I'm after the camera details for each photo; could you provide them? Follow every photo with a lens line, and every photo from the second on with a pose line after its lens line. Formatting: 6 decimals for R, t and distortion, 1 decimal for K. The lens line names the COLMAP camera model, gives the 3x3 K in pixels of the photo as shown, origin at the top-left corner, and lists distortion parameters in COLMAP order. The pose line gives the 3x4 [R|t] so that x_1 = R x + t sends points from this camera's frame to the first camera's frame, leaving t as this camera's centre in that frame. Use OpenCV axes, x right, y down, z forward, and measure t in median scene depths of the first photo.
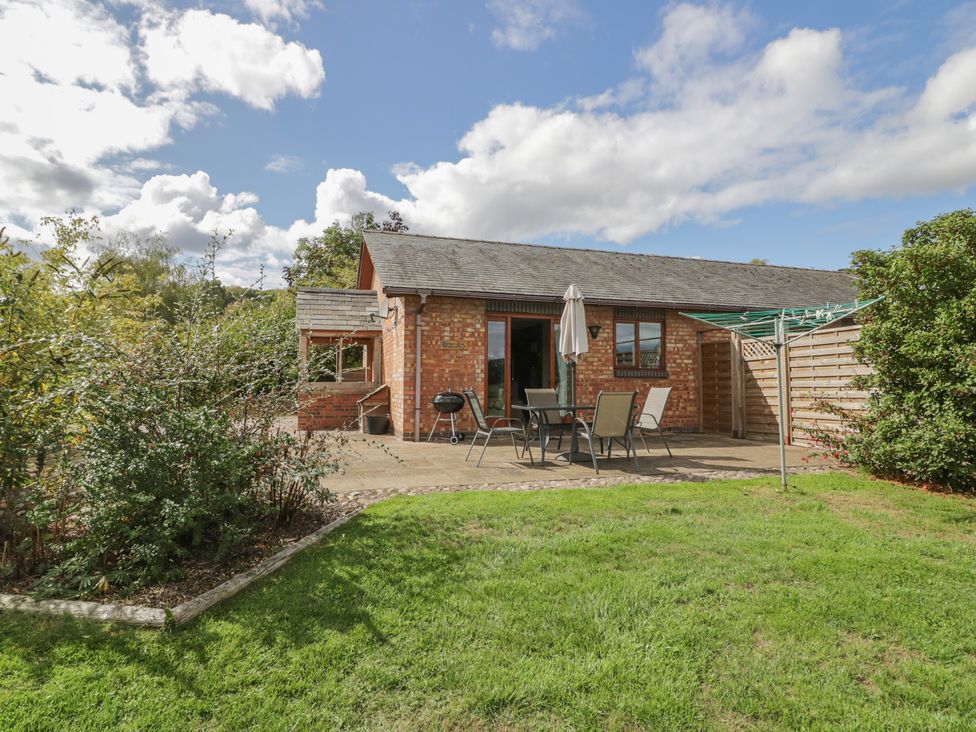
lens RADIAL K [[521.8, 0, 488.8], [0, 521.8, 356.5], [0, 0, 1]] dist [-0.001016, -0.010240]
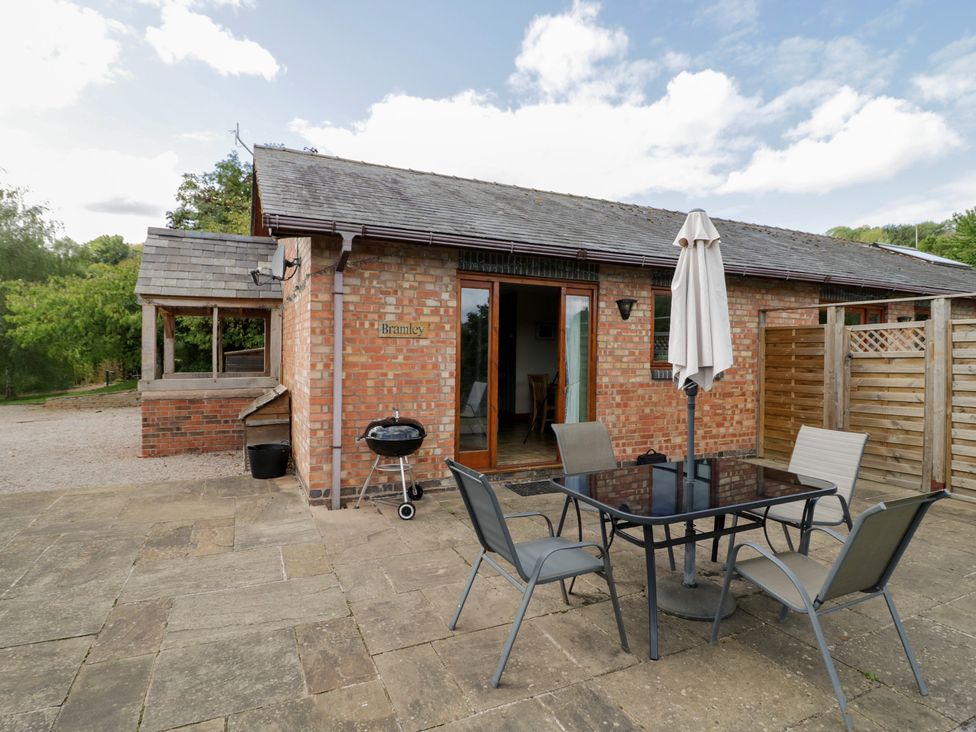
lens RADIAL K [[521.8, 0, 488.8], [0, 521.8, 356.5], [0, 0, 1]] dist [-0.001016, -0.010240]
pose [[0.990748, 0.005052, 0.135622, -0.050152], [-0.013567, 0.997988, 0.061936, -0.028184], [-0.135036, -0.063203, 0.988823, 0.418741]]
